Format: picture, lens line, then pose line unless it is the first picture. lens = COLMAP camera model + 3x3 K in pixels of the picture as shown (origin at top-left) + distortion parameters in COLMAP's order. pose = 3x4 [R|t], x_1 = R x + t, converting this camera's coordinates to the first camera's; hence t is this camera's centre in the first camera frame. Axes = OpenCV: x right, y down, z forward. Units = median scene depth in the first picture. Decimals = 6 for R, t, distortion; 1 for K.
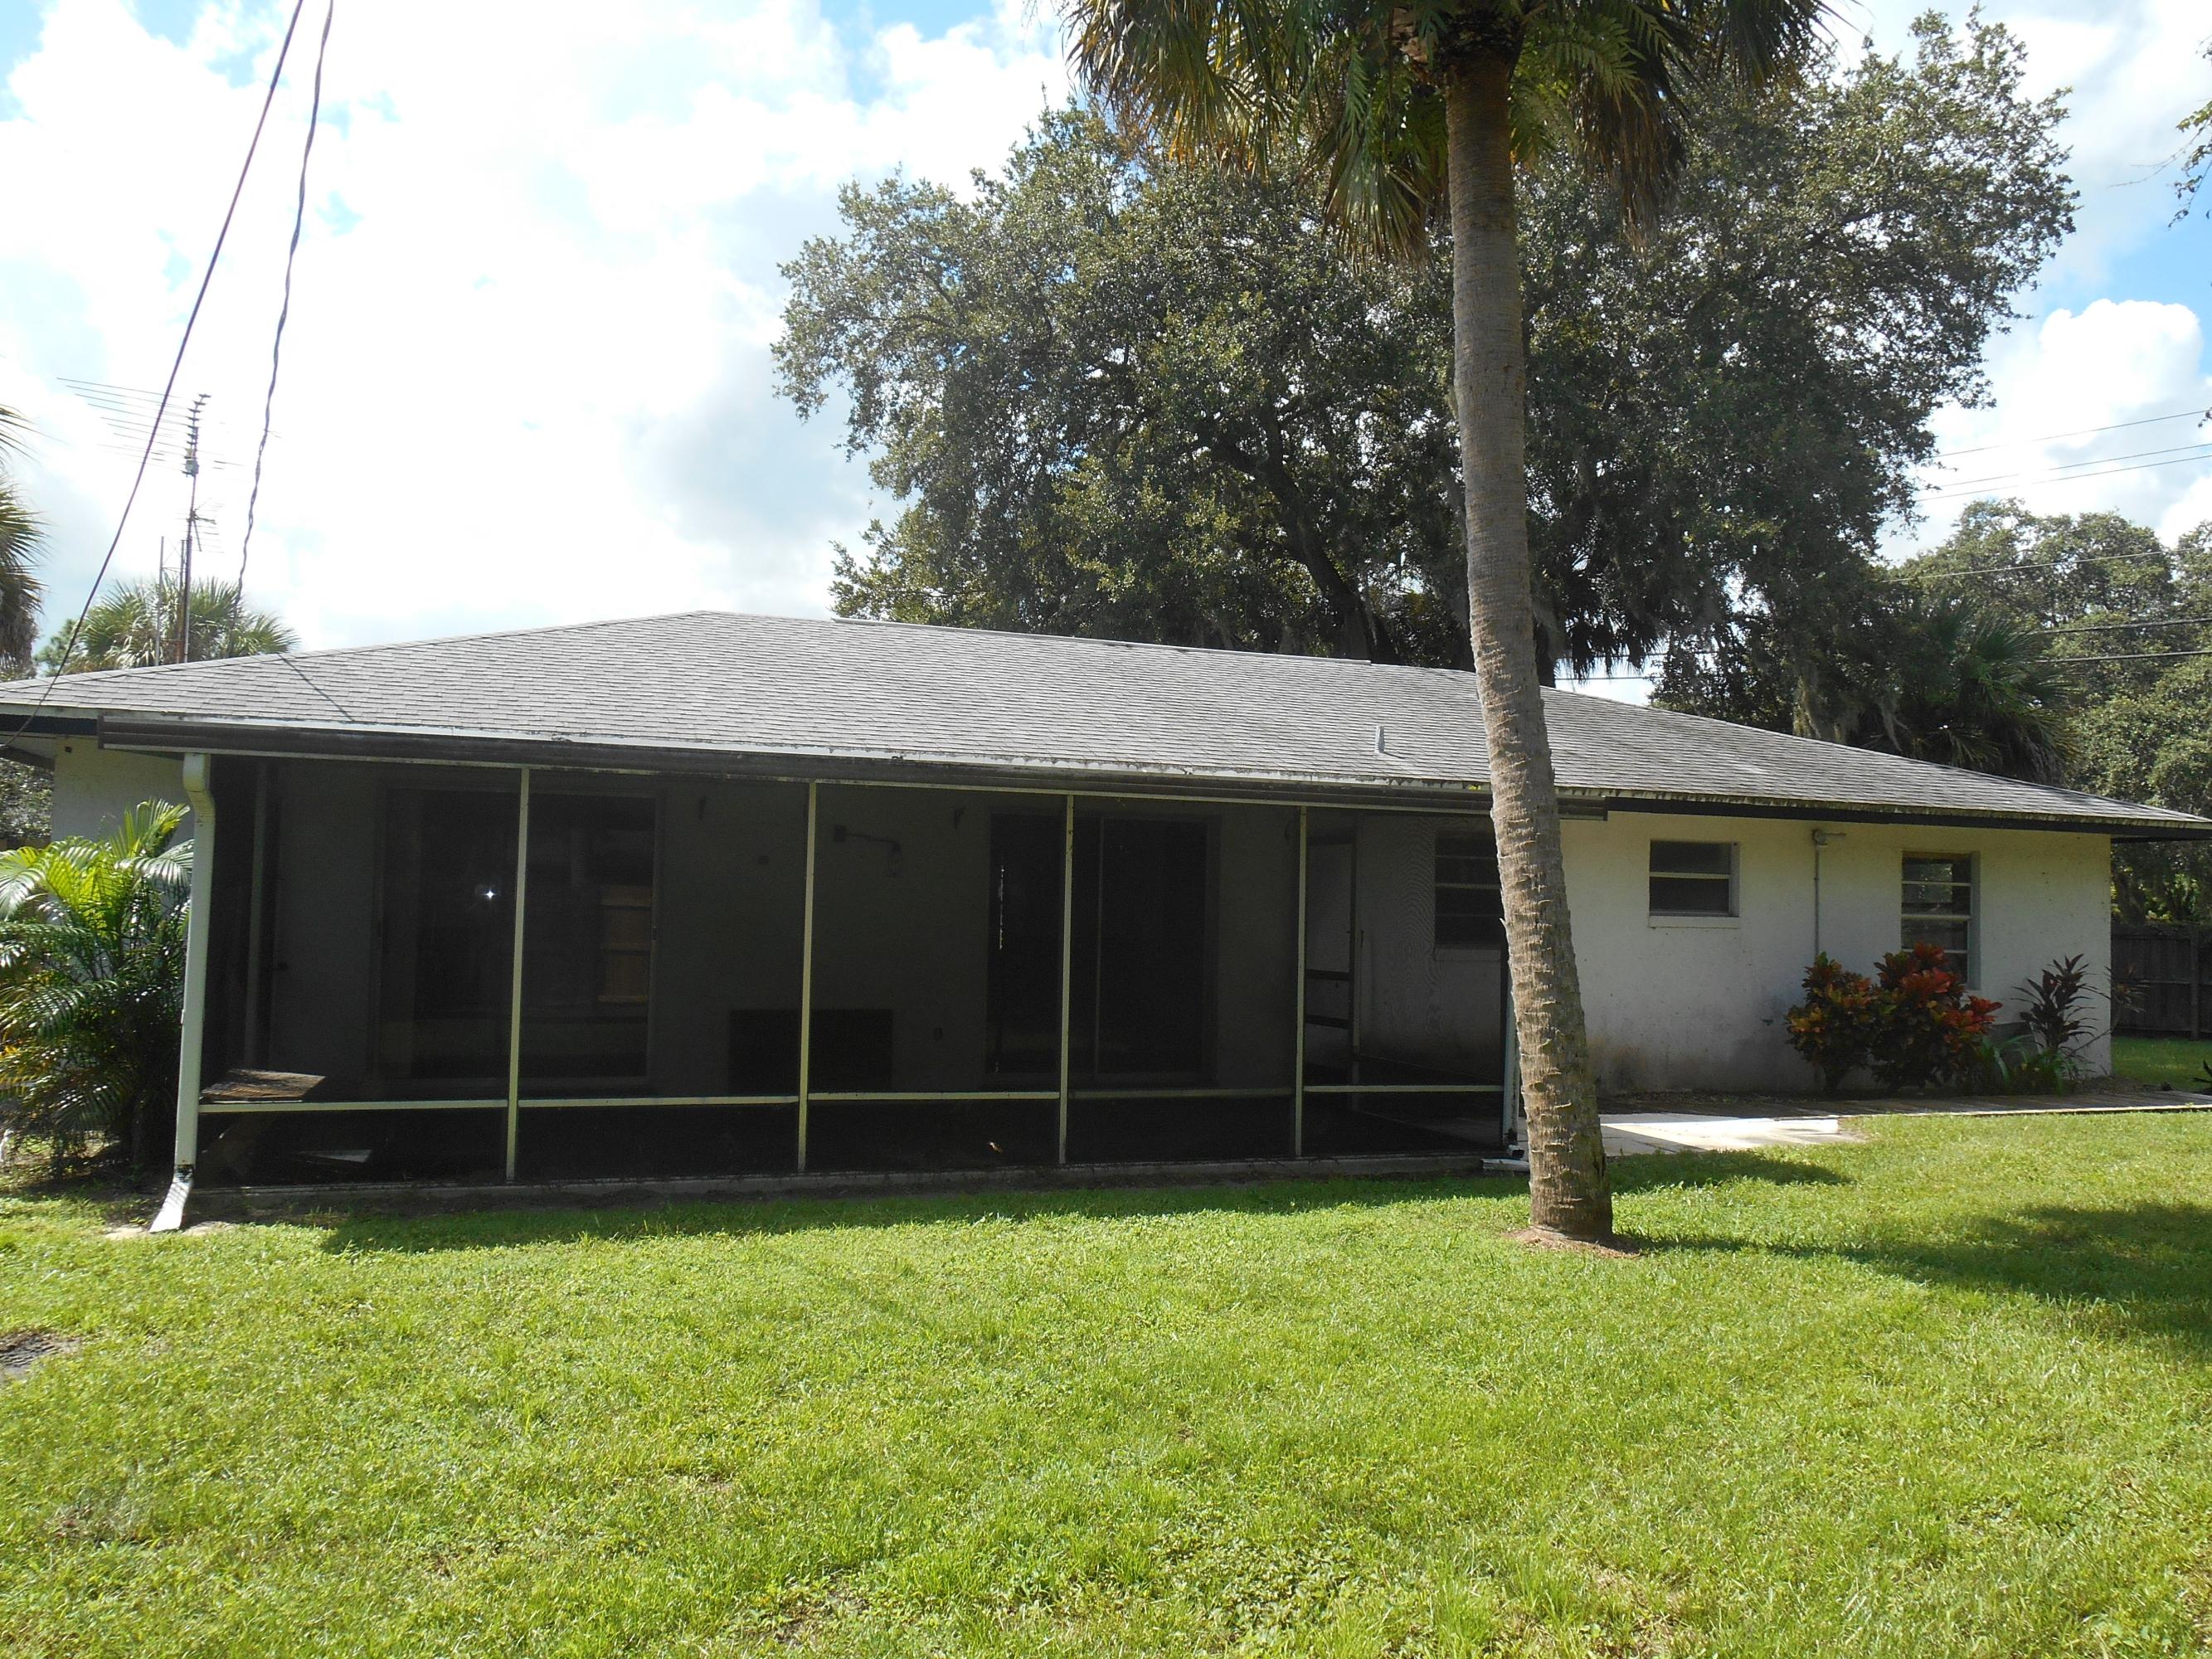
lens RADIAL K [[1719.3, 0, 1134.3], [0, 1719.3, 817.8], [0, 0, 1]] dist [-0.005642, 0.007310]
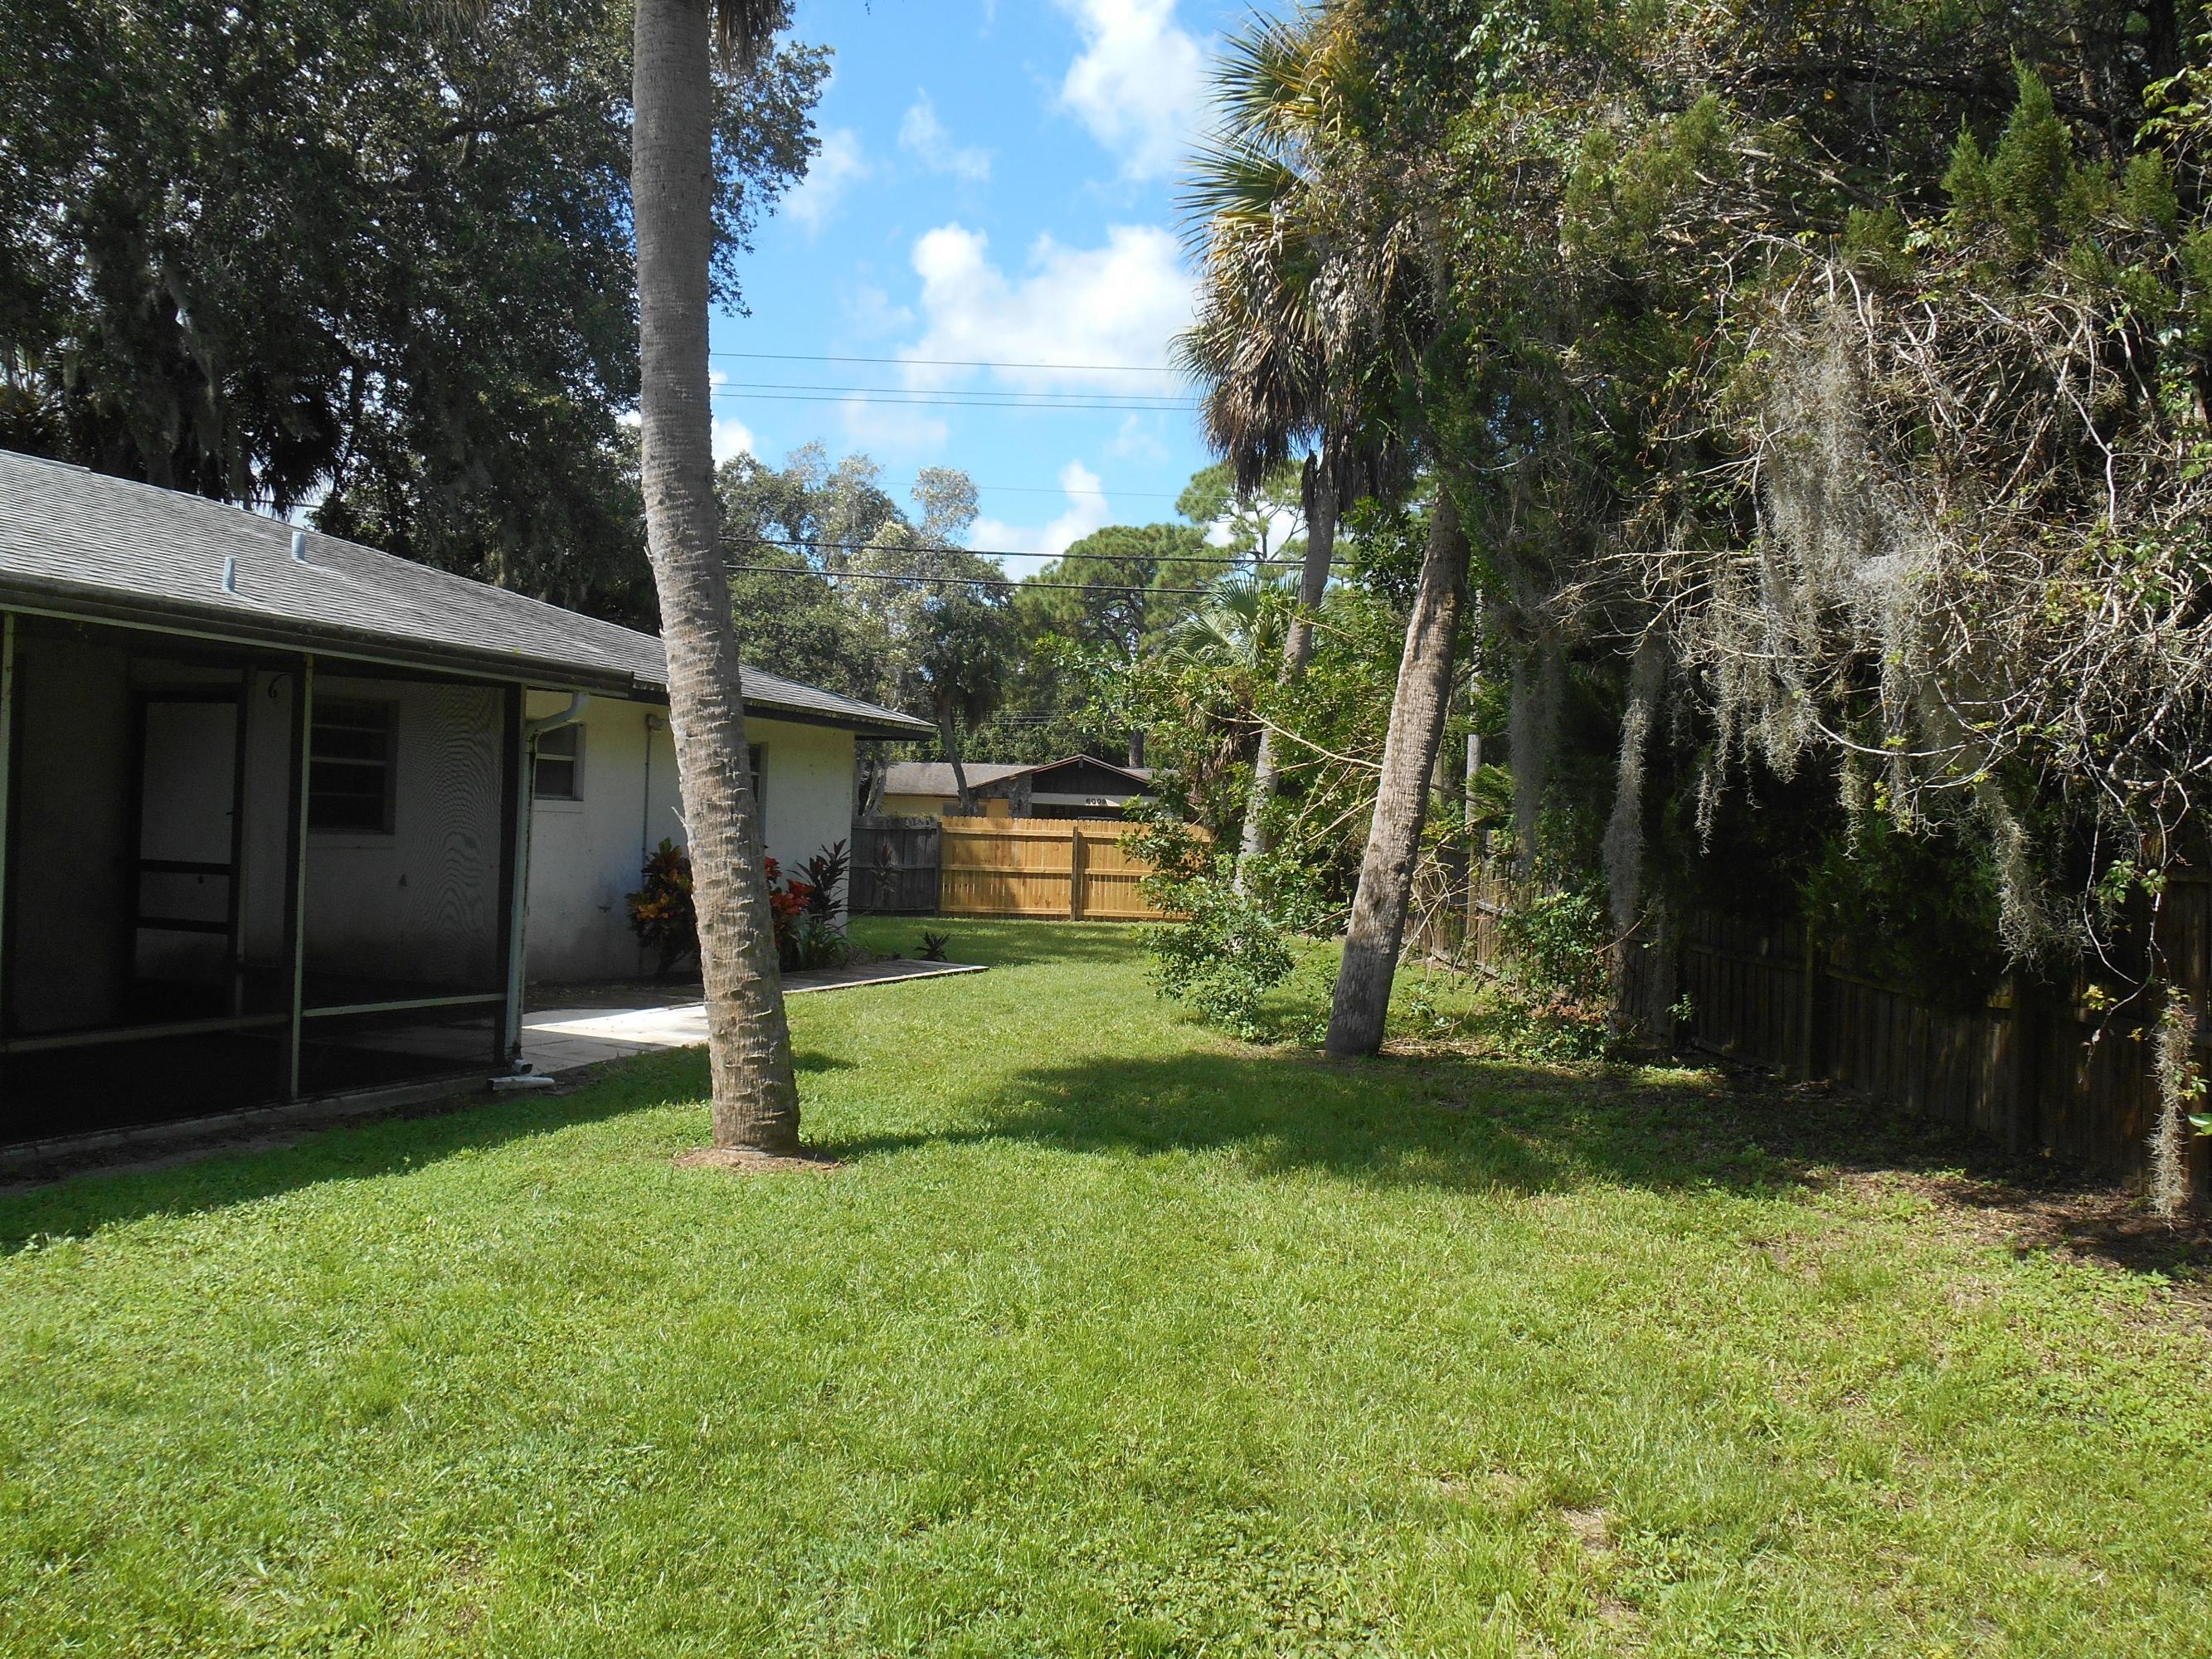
lens RADIAL K [[1719.3, 0, 1134.3], [0, 1719.3, 817.8], [0, 0, 1]] dist [-0.005642, 0.007310]
pose [[0.679013, 0.010544, 0.734050, -0.273966], [-0.062815, 0.997064, 0.043784, 0.010640], [-0.731434, -0.075839, 0.677682, 0.231234]]
